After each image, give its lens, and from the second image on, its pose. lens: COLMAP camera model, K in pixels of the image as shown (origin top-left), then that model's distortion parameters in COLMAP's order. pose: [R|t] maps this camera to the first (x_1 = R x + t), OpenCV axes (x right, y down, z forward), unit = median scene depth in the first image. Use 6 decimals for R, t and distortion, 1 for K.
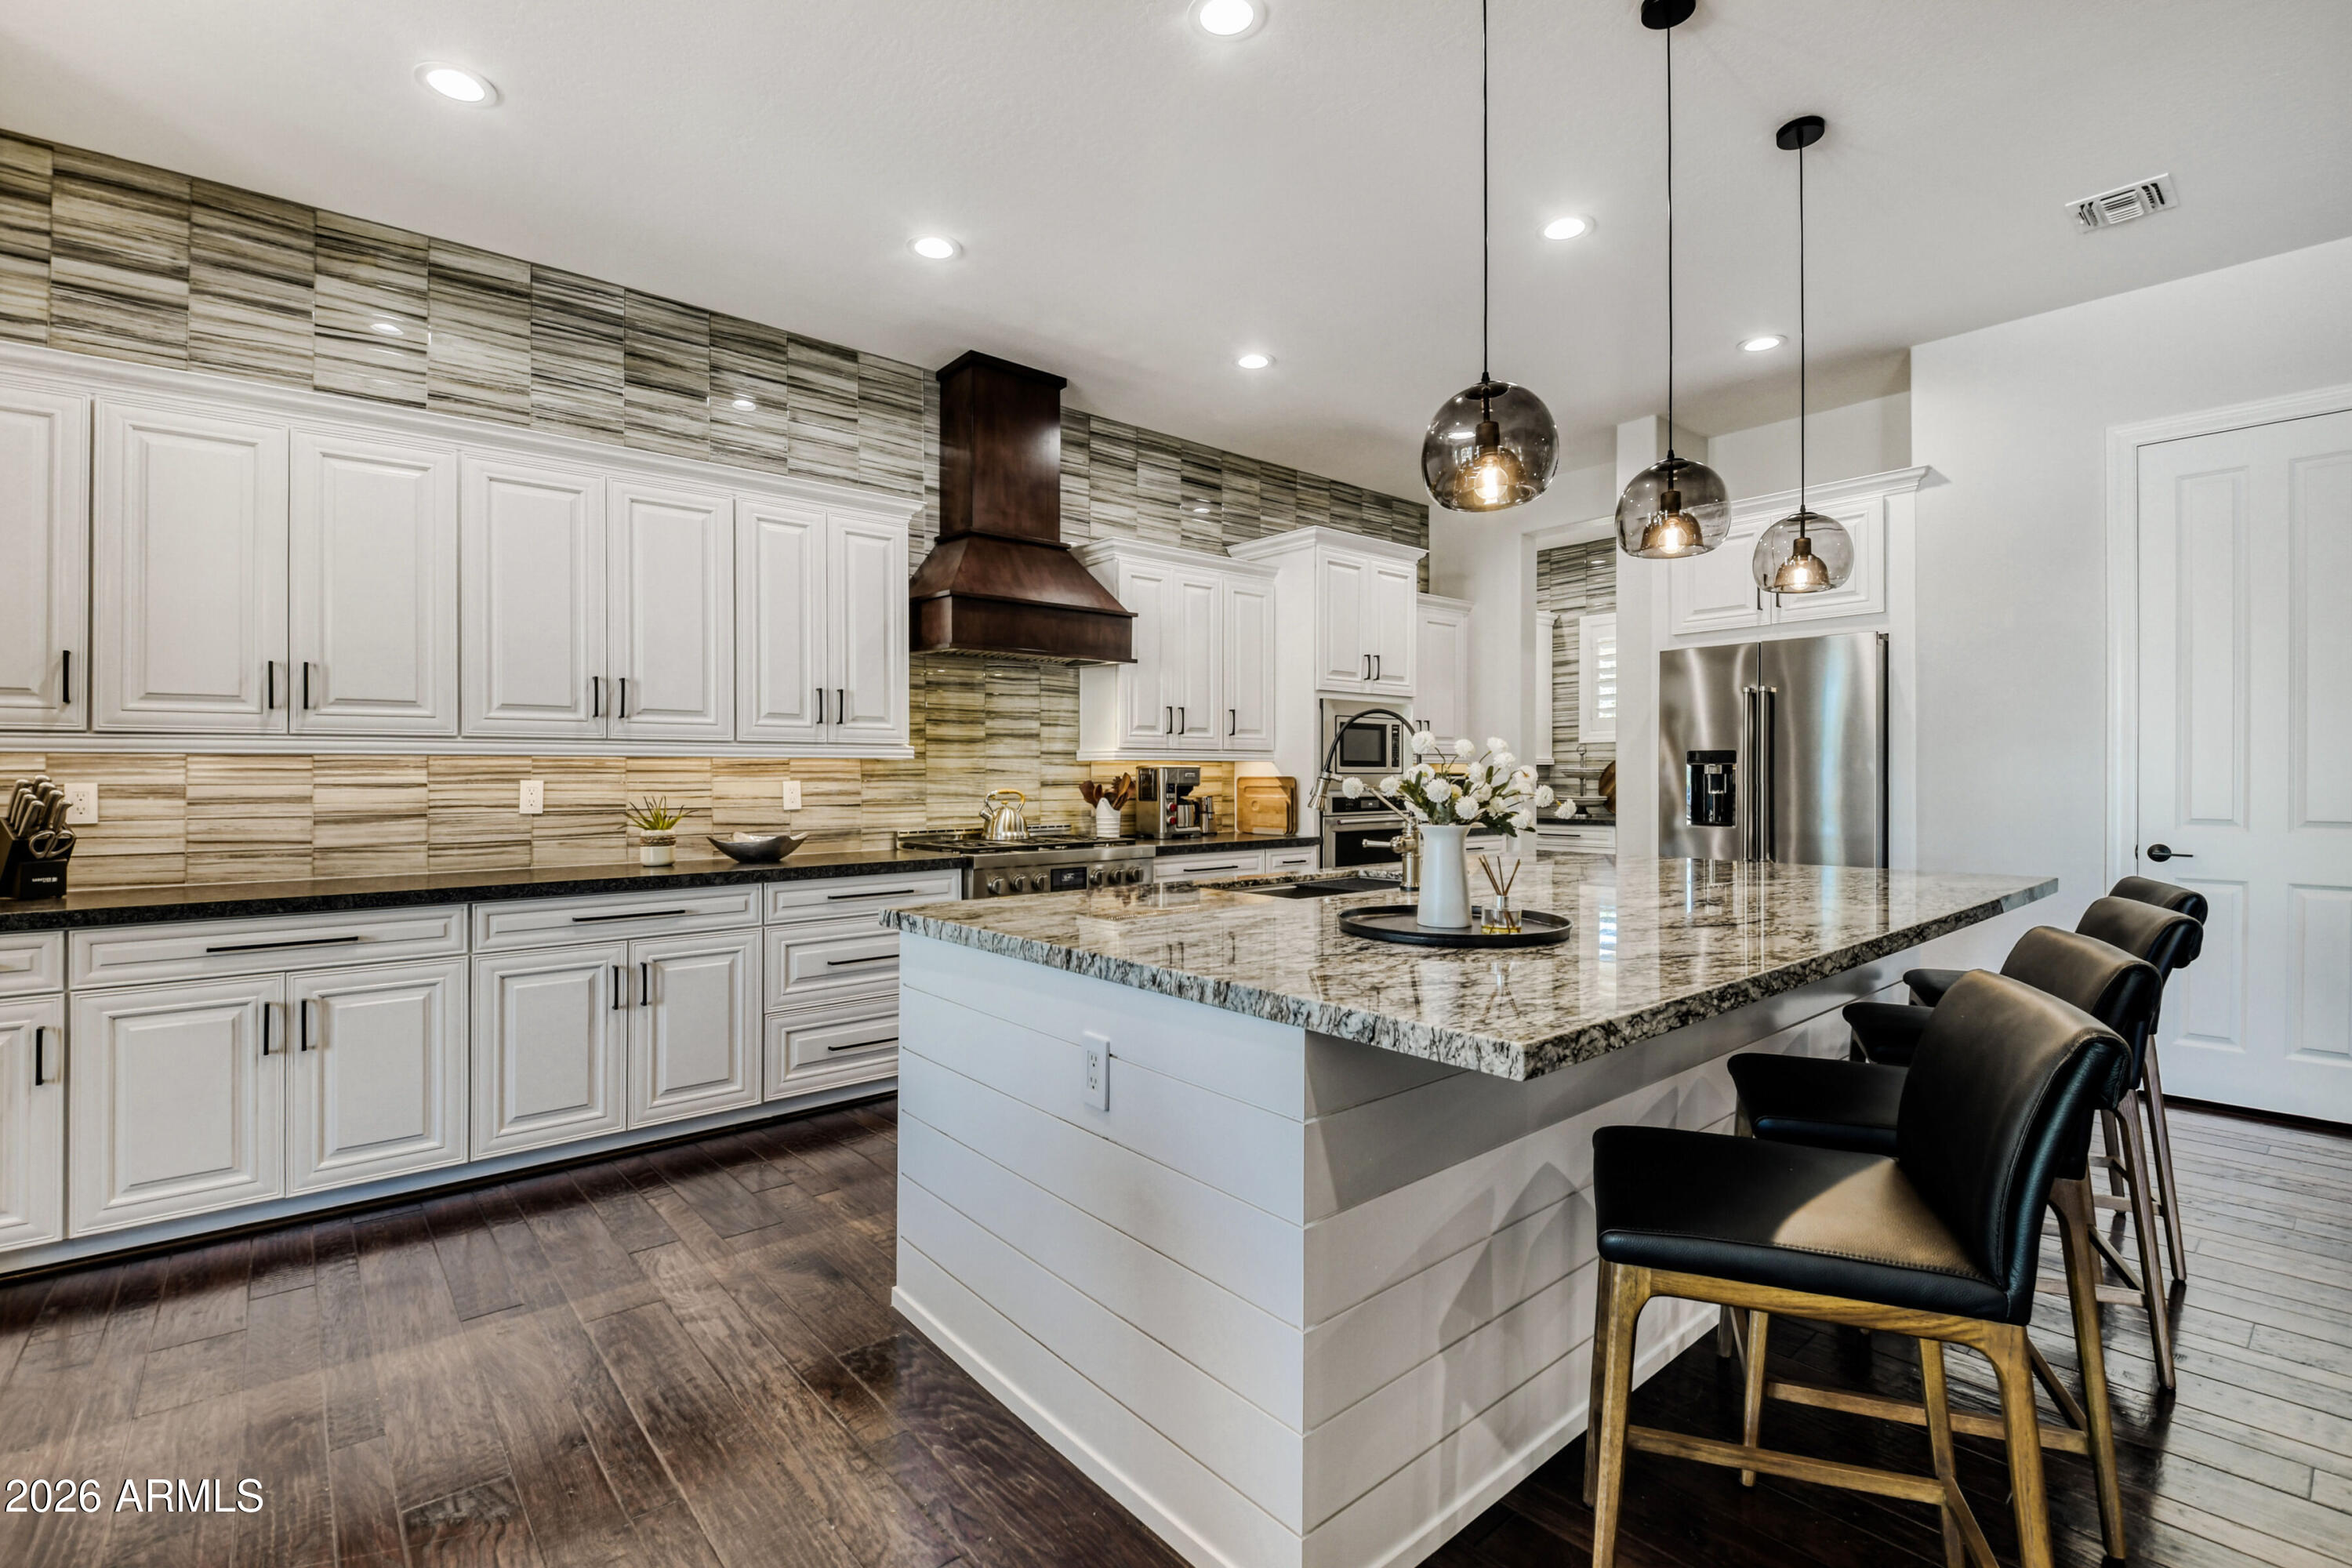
lens RADIAL K [[1060.9, 0, 1179.4], [0, 1060.9, 773.7], [0, 0, 1]] dist [-0.000874, -0.008066]
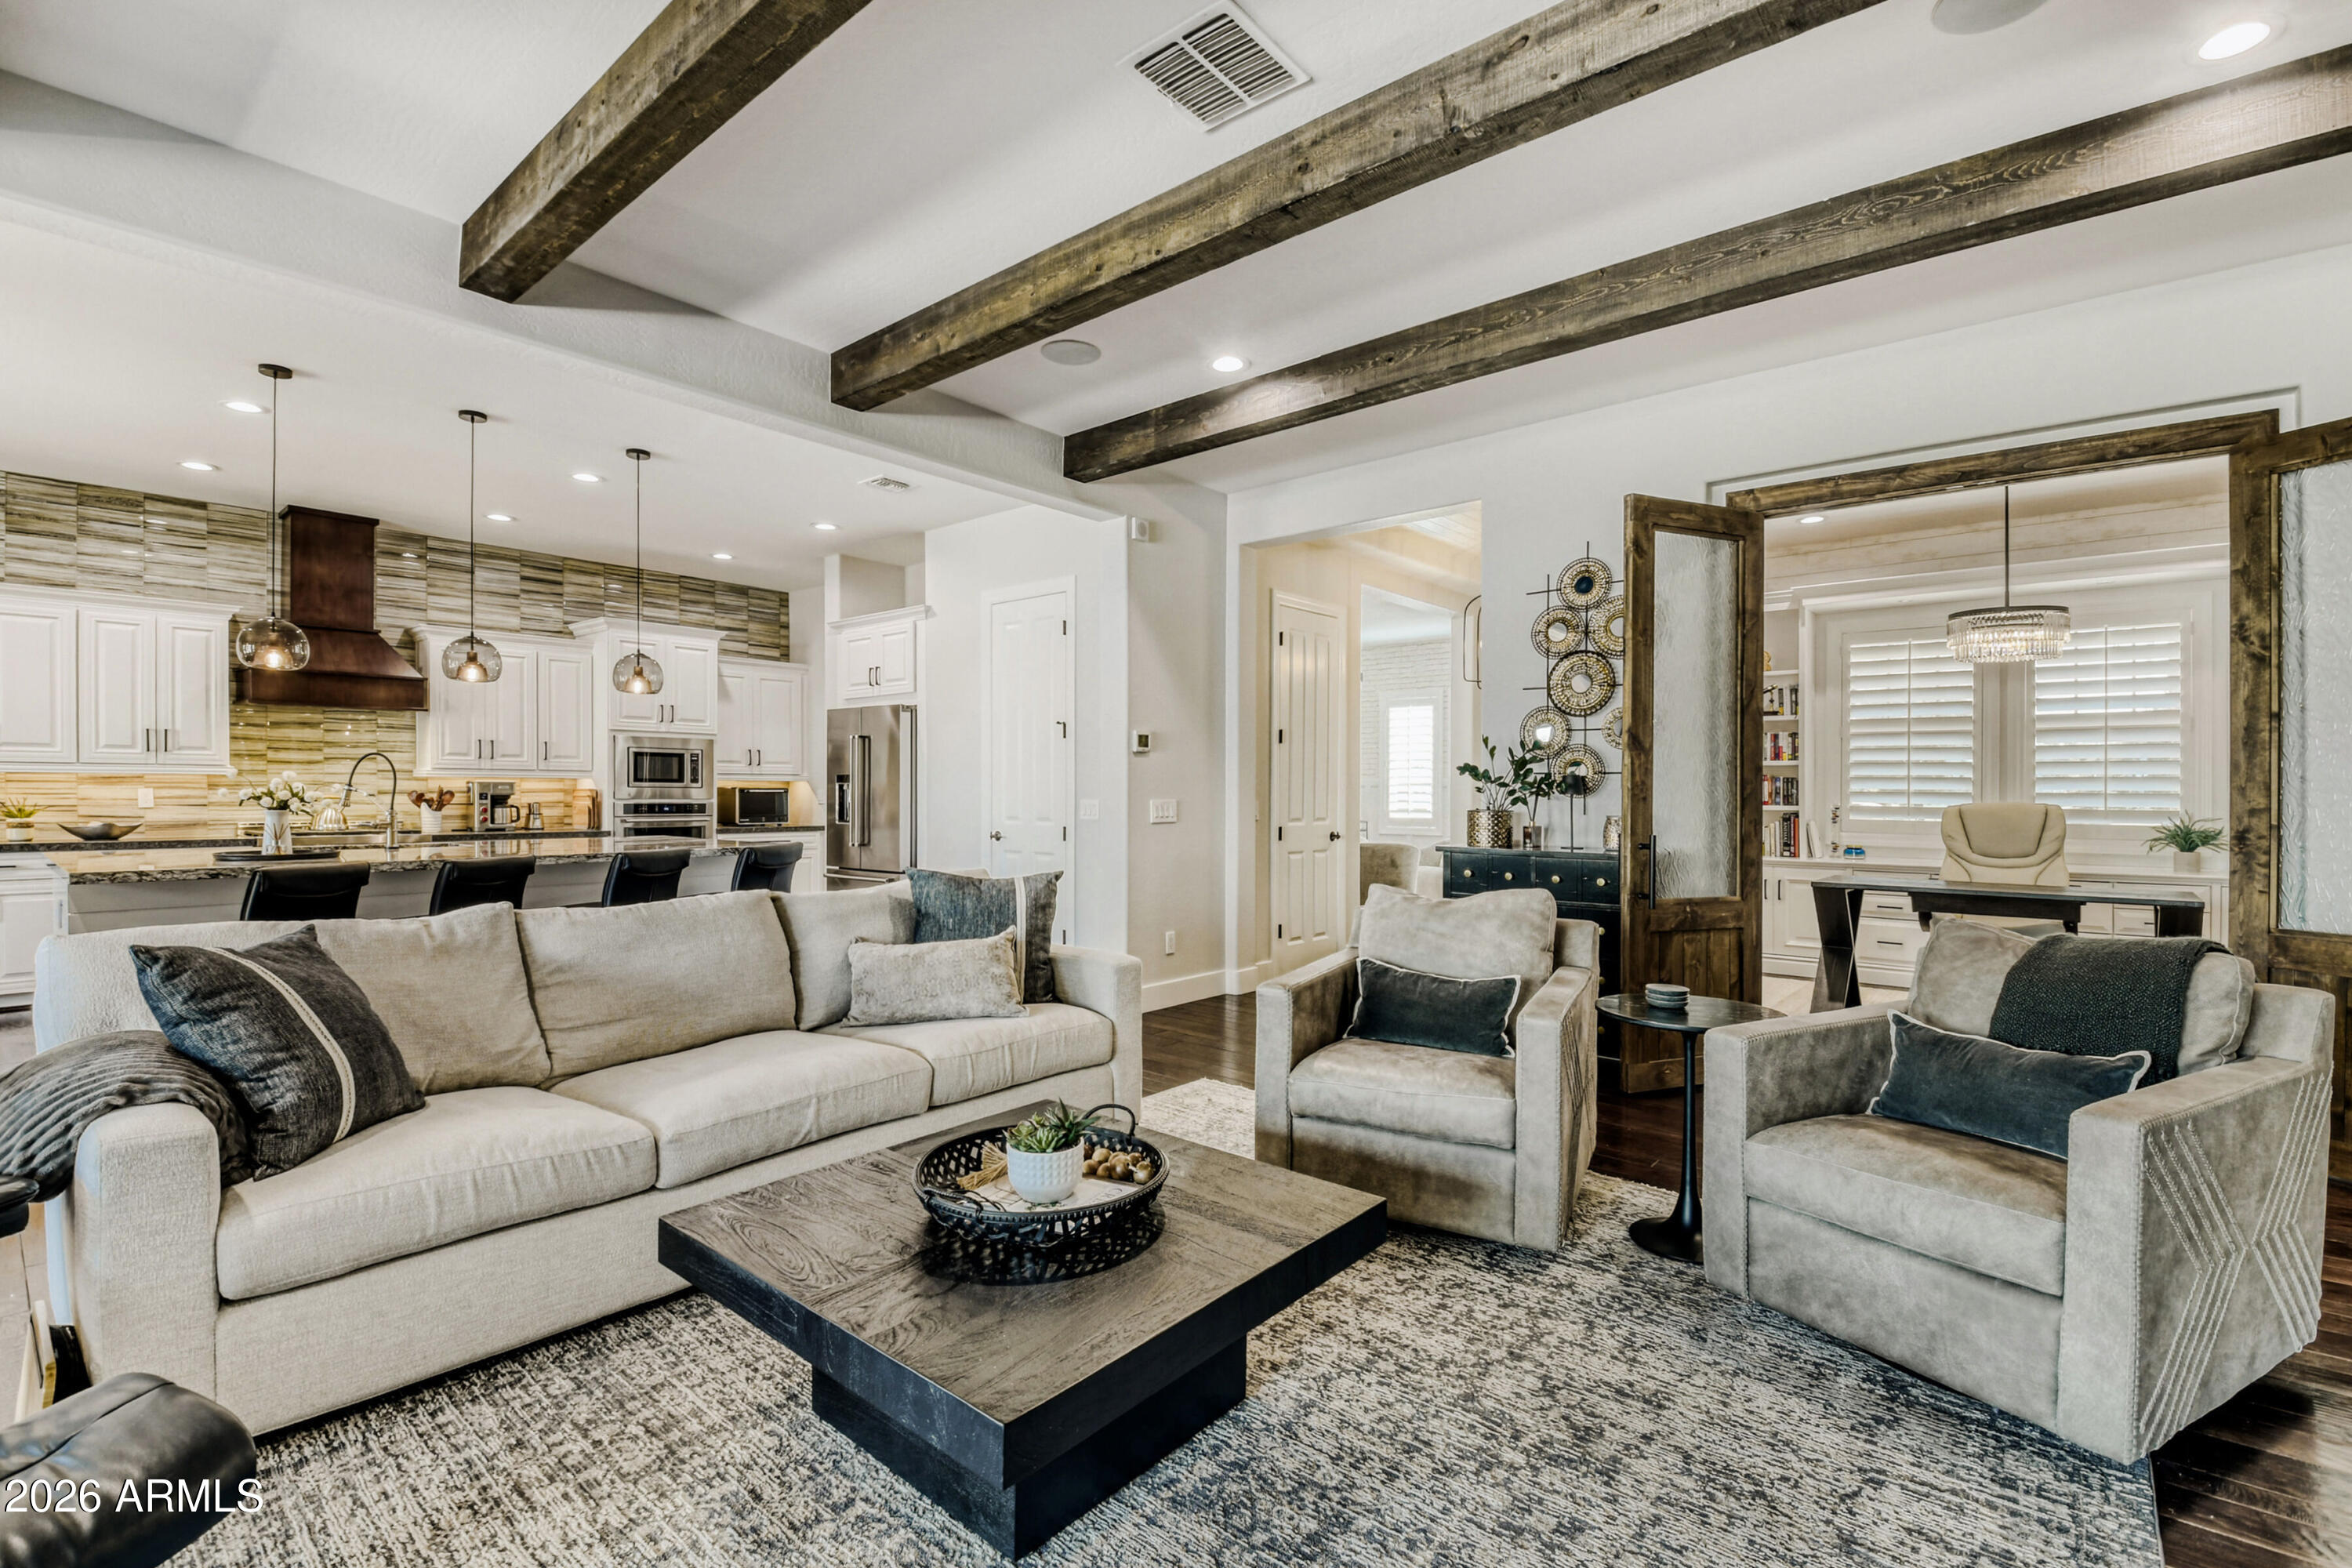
lens RADIAL K [[1073.8, 0, 1179.3], [0, 1073.8, 783.0], [0, 0, 1]] dist [-0.001023, -0.012879]
pose [[0.986953, 0.010995, 0.160635, 0.770223], [-0.010352, 0.999935, -0.004835, -0.008029], [-0.160677, 0.003109, 0.987002, -0.660303]]
